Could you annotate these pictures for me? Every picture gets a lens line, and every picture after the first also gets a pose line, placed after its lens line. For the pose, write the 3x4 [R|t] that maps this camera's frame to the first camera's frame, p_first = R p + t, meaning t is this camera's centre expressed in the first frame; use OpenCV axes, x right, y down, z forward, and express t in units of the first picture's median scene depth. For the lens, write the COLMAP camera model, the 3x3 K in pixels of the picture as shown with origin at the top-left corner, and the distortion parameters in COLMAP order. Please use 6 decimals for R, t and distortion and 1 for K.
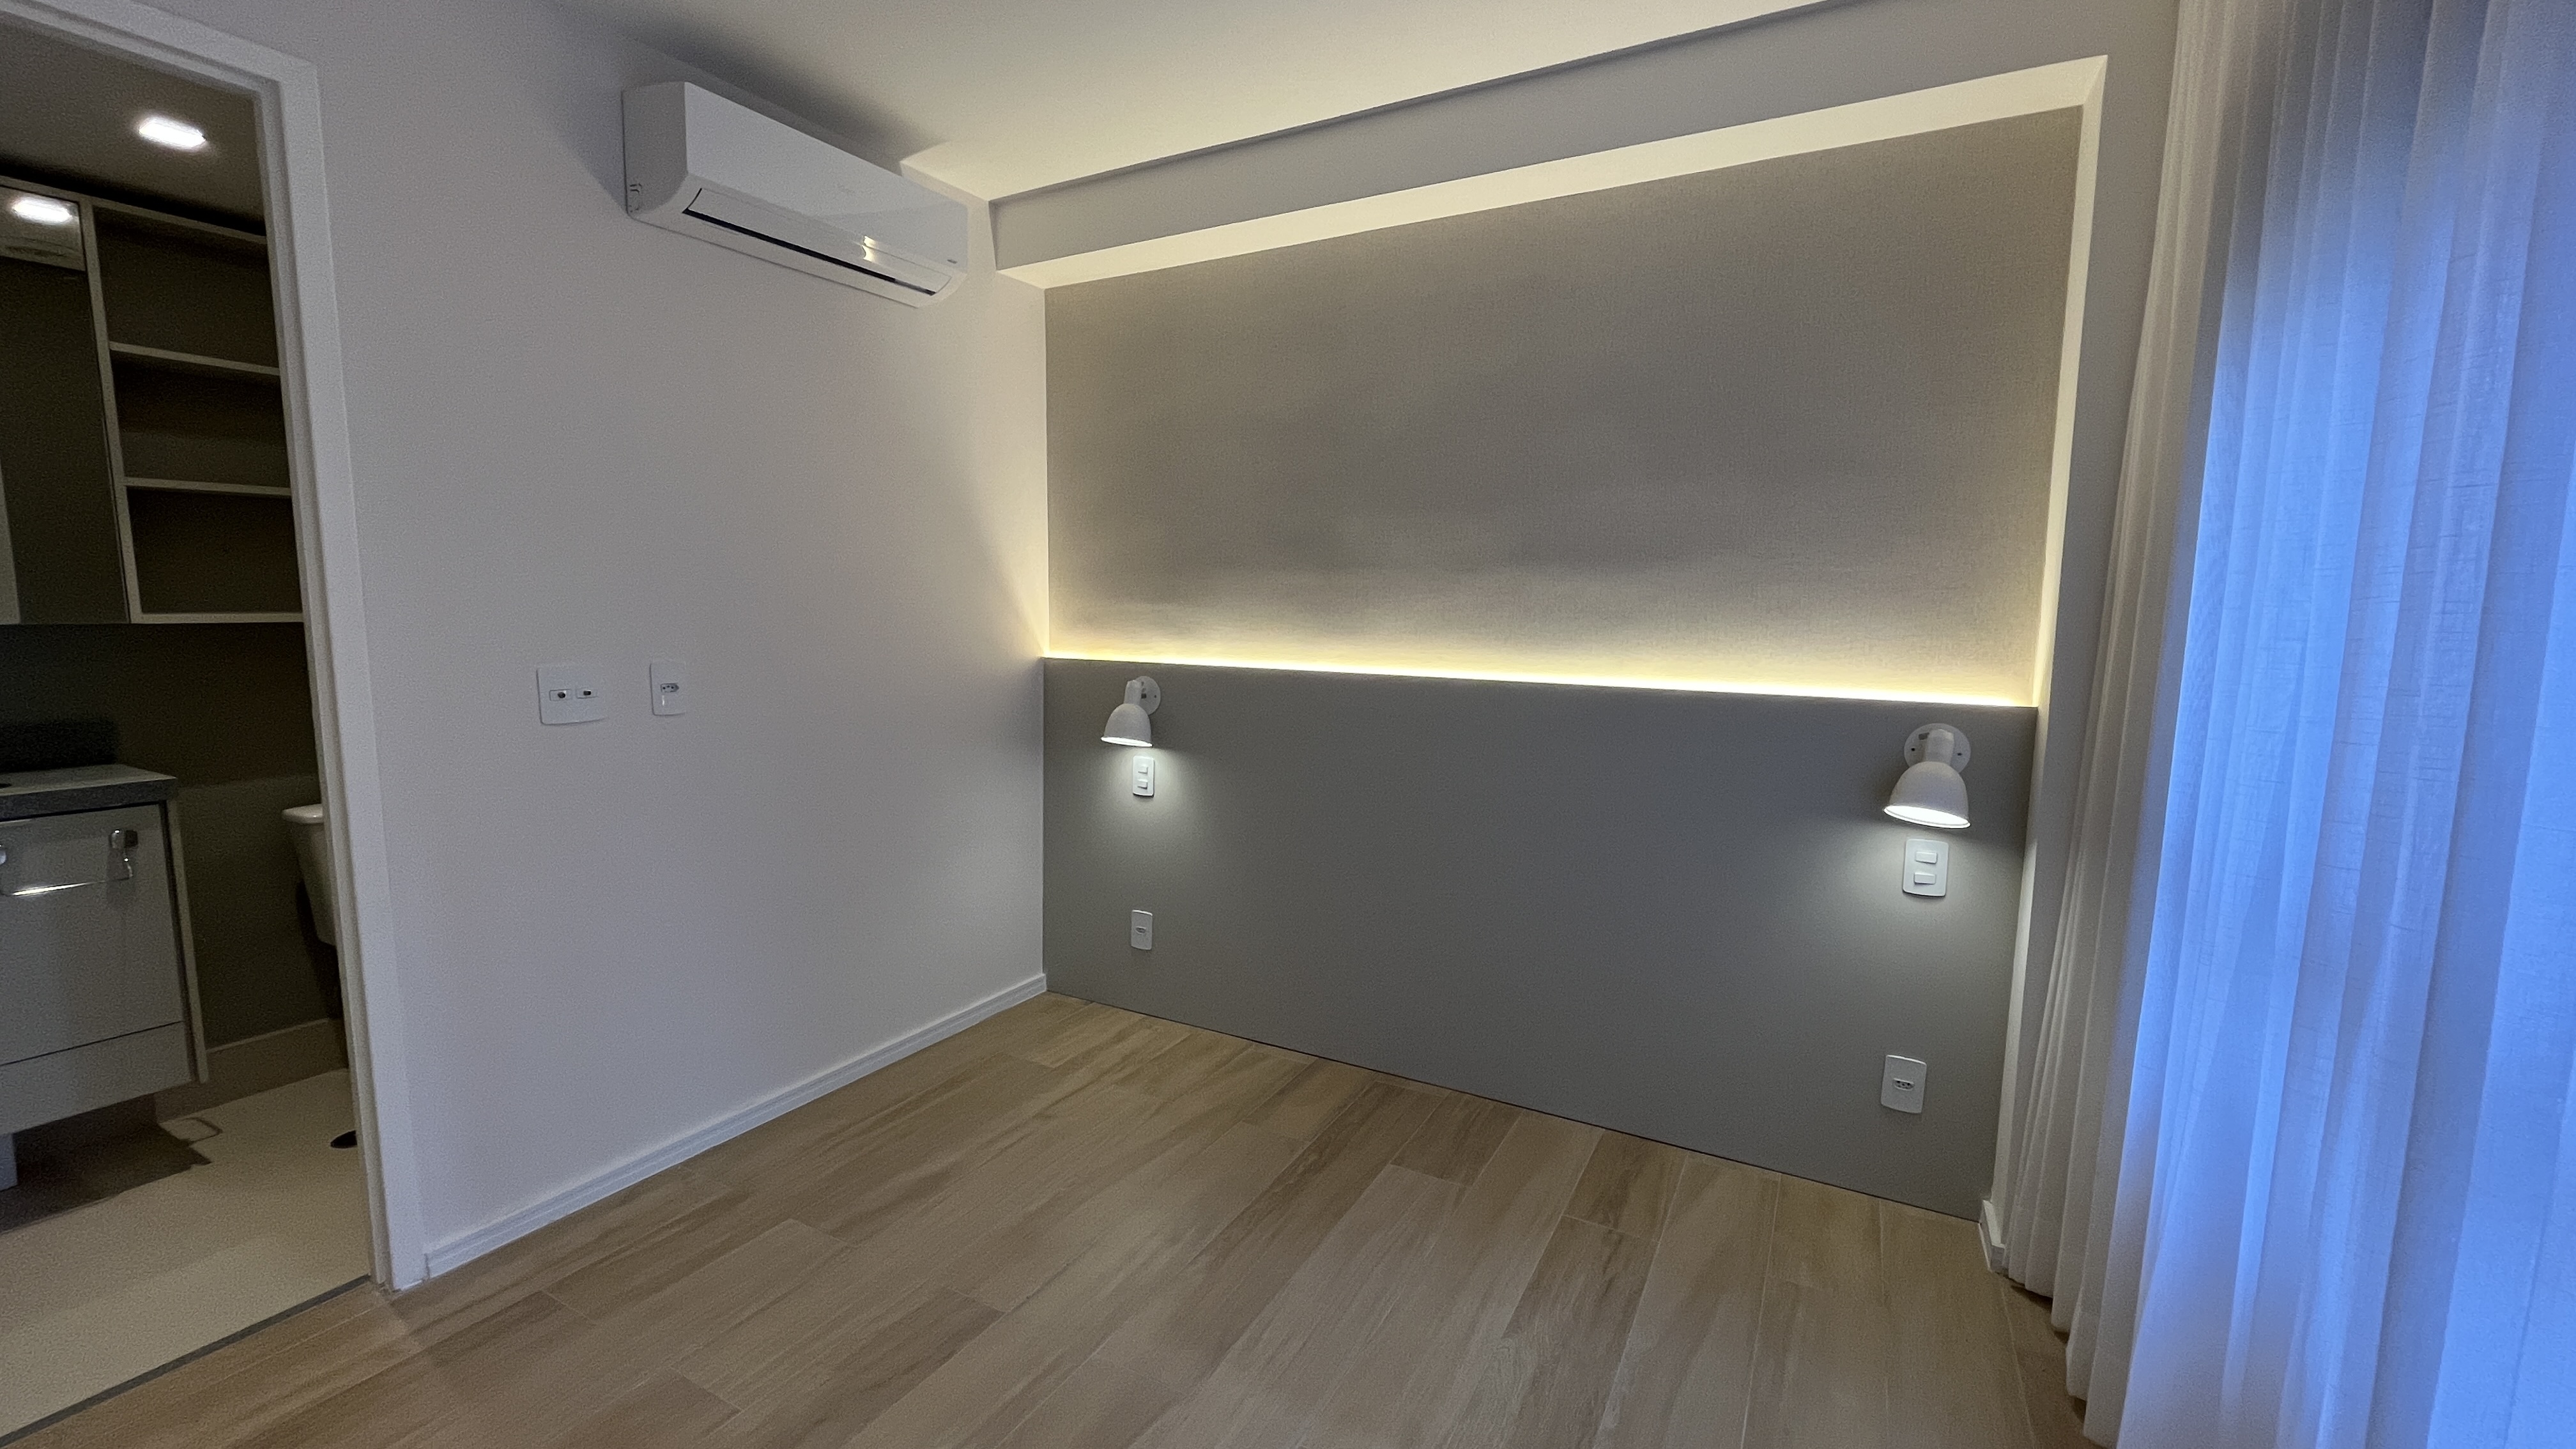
lens RADIAL K [[1050.8, 0, 1294.0], [0, 1050.8, 735.7], [0, 0, 1]] dist [0.000888, -0.000138]
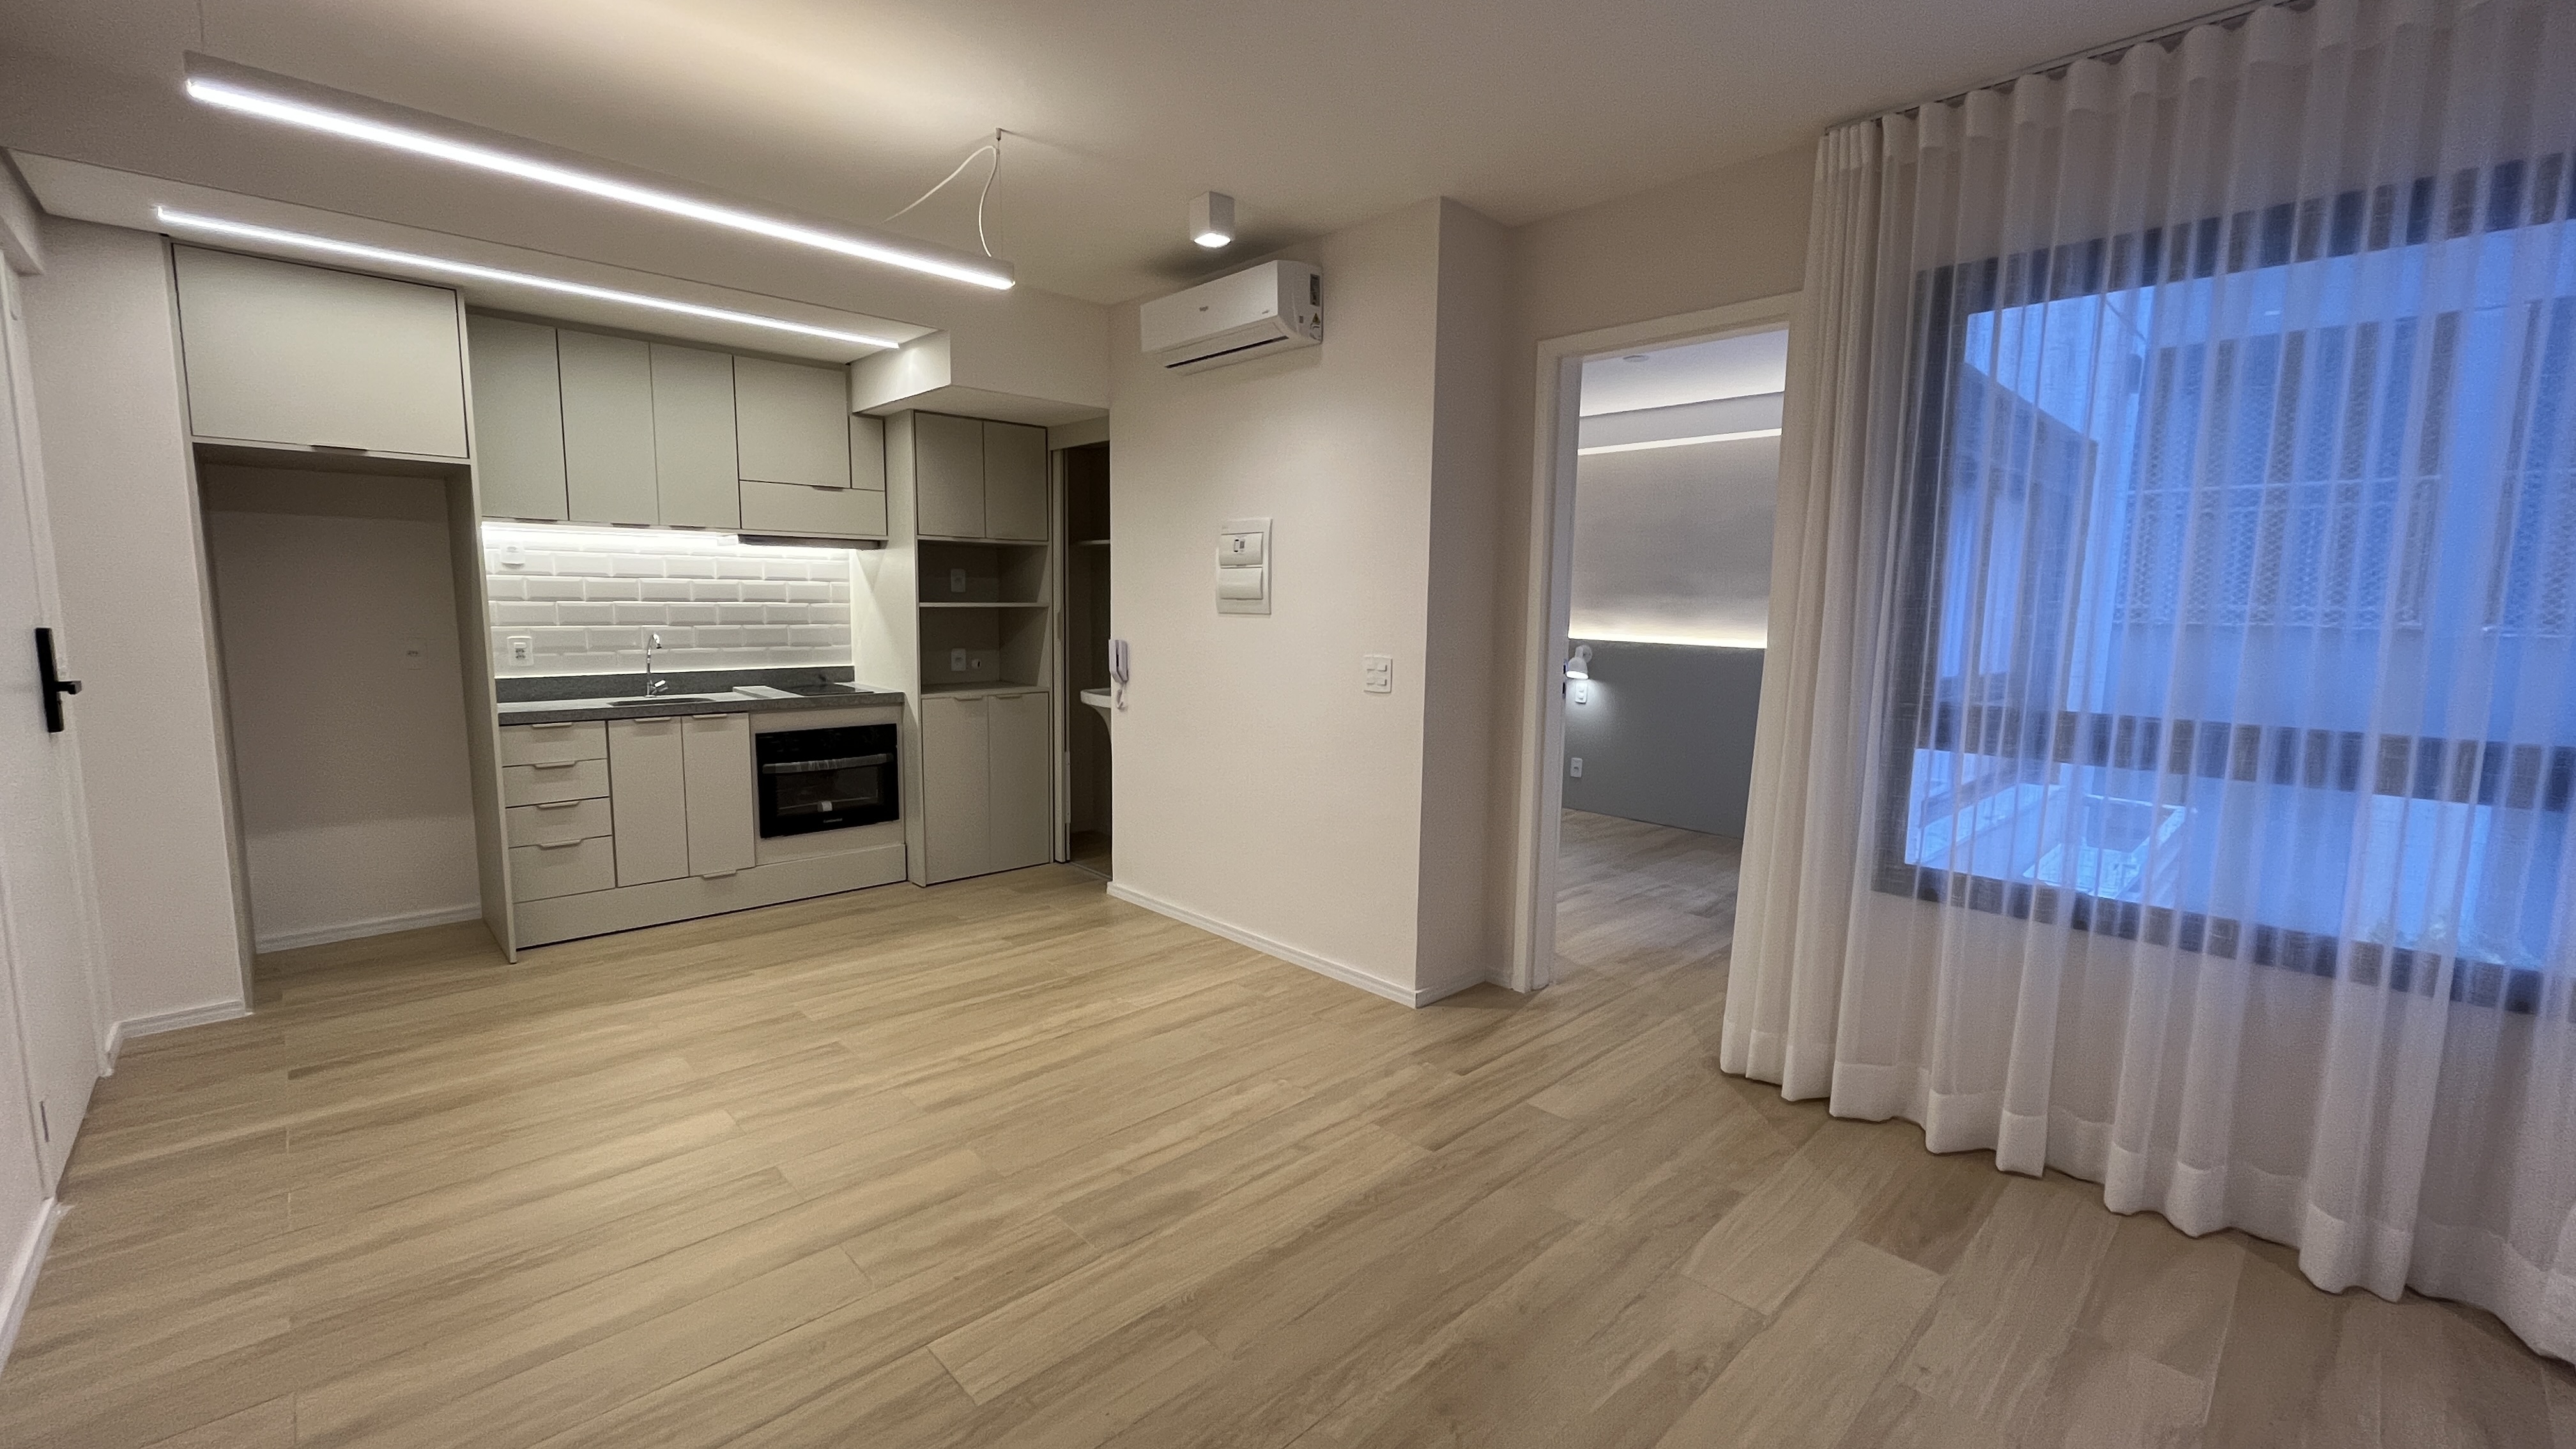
lens RADIAL K [[1051.3, 0, 1284.6], [0, 1051.3, 724.2], [0, 0, 1]] dist [-0.001135, -0.000221]
pose [[0.953770, 0.033529, -0.298661, -0.094720], [-0.033535, 0.999424, 0.005106, 0.128199], [0.298660, 0.005146, 0.954346, -1.355151]]
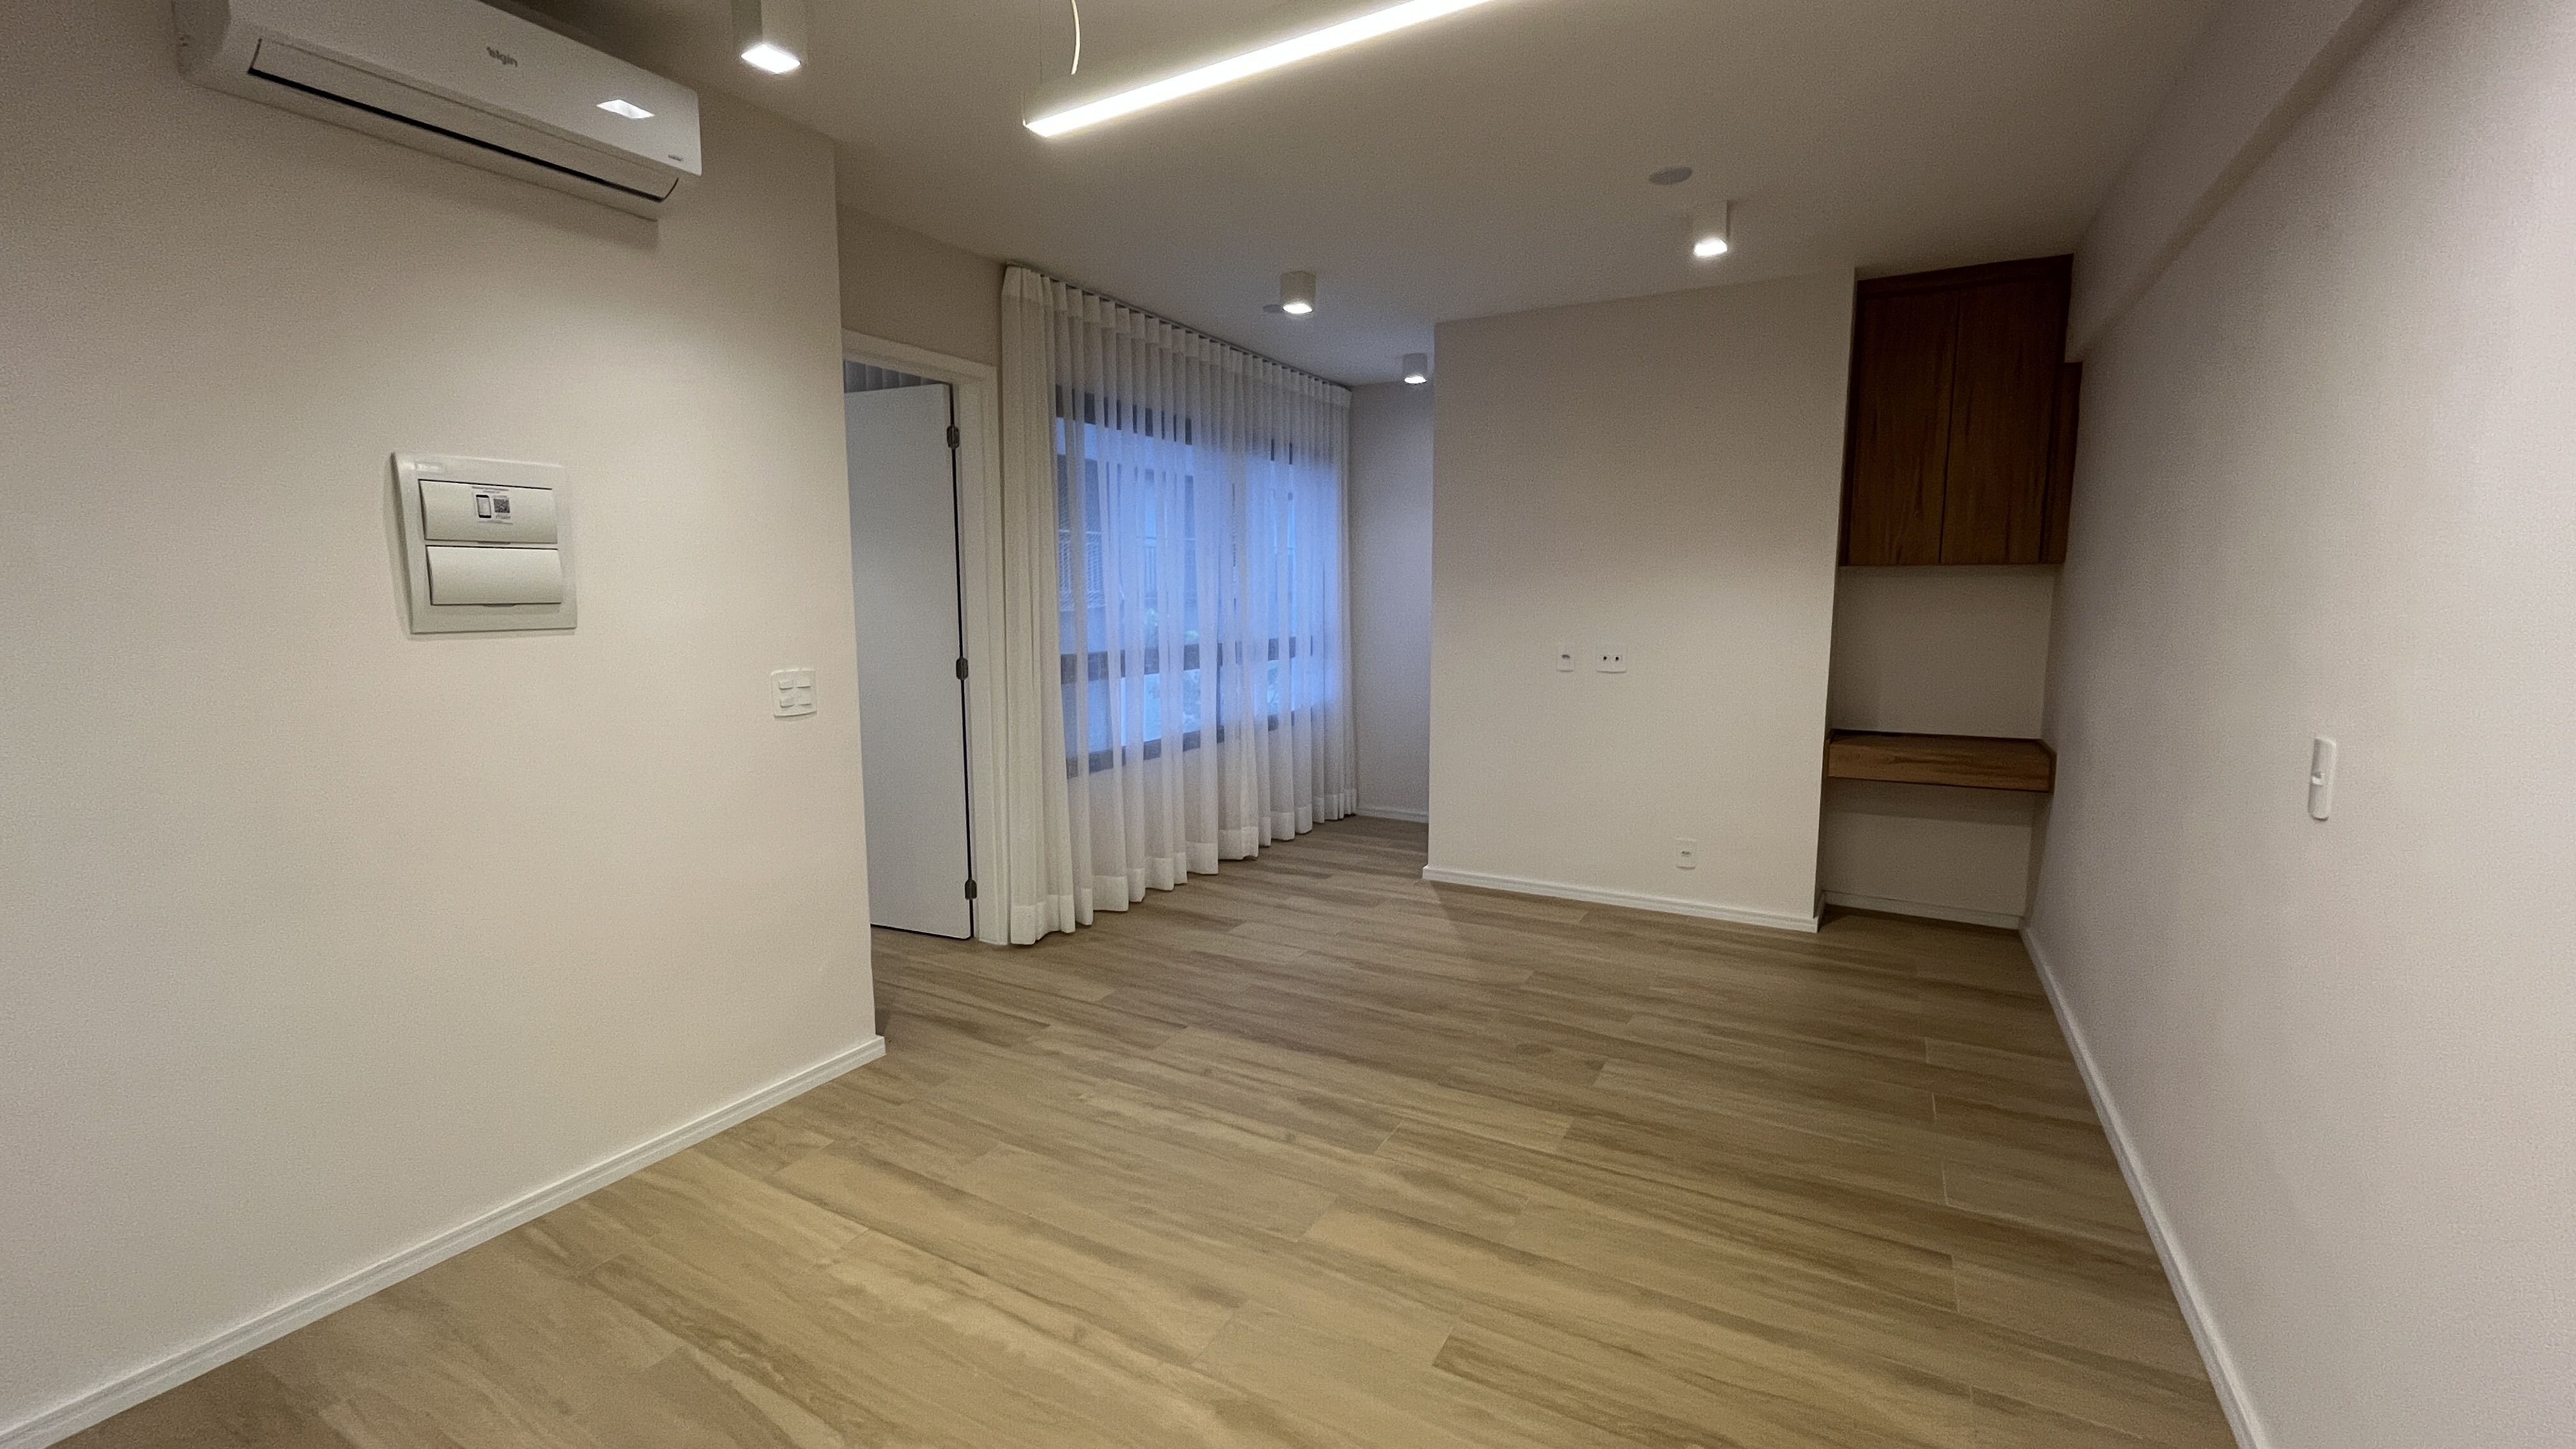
lens RADIAL K [[1051.3, 0, 1284.6], [0, 1051.3, 724.2], [0, 0, 1]] dist [-0.001135, -0.000221]
pose [[0.004928, -0.142020, 0.989852, -1.367672], [0.118086, 0.983020, 0.140452, 0.014215], [-0.992991, 0.116195, 0.021615, -0.600603]]
